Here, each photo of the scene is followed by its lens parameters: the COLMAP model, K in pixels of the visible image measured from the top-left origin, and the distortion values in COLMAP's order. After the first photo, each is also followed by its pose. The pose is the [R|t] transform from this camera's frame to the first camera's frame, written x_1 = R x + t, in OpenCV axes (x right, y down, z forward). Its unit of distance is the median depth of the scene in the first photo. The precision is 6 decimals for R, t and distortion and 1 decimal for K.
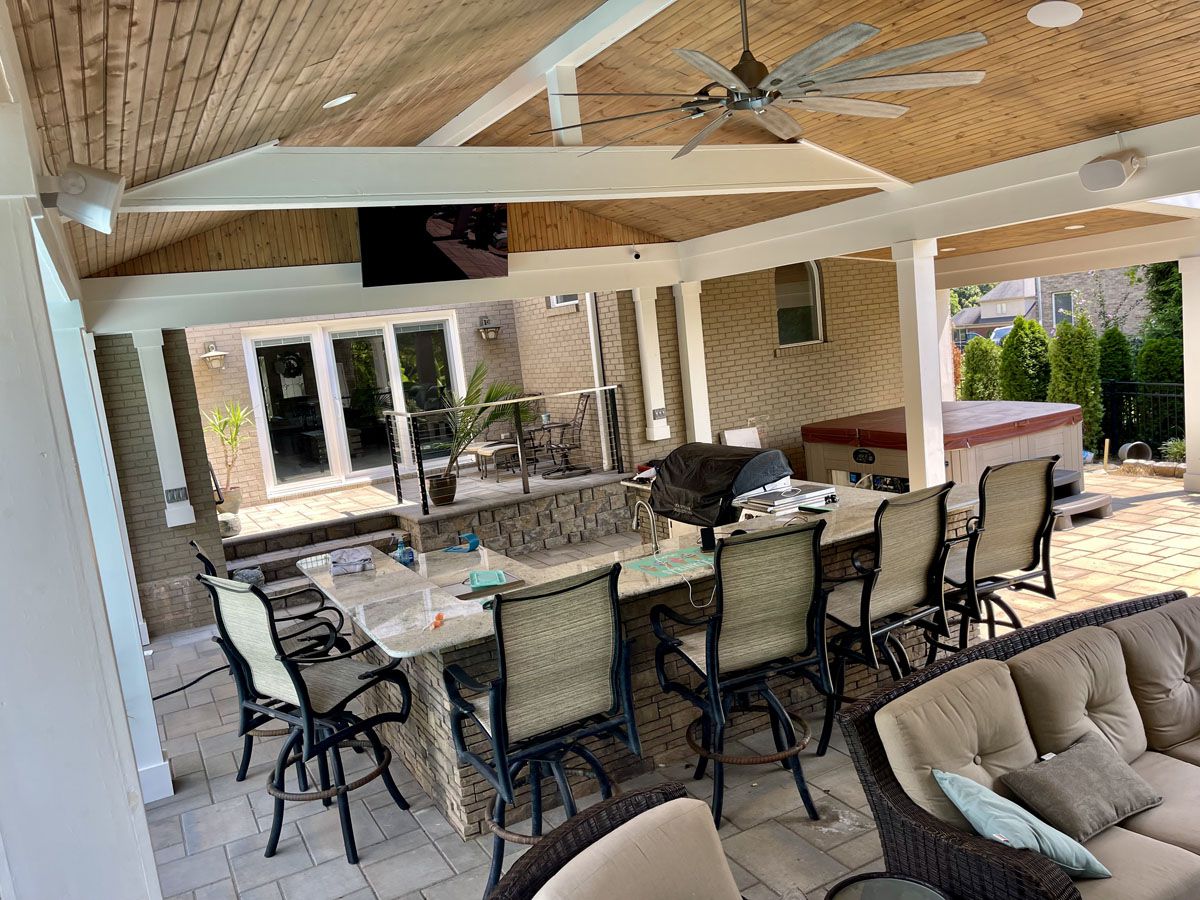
lens RADIAL K [[913.8, 0, 593.4], [0, 913.8, 451.5], [0, 0, 1]] dist [0.041770, -0.084539]
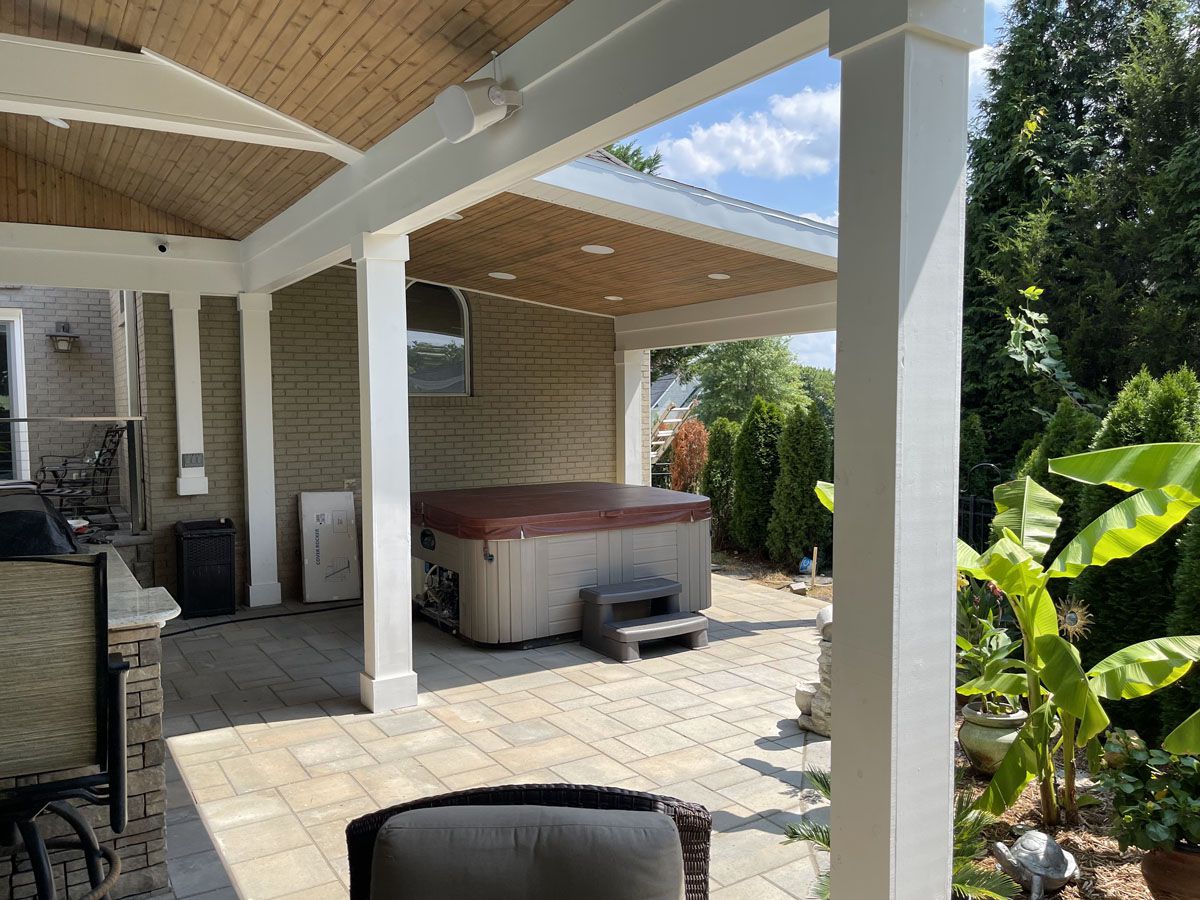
lens RADIAL K [[913.8, 0, 603.0], [0, 913.8, 452.8], [0, 0, 1]] dist [0.041770, -0.084539]
pose [[0.991149, 0.096869, 0.090775, 0.299865], [-0.089605, 0.992683, -0.080945, -0.014454], [-0.097952, 0.072095, 0.992576, 0.189156]]
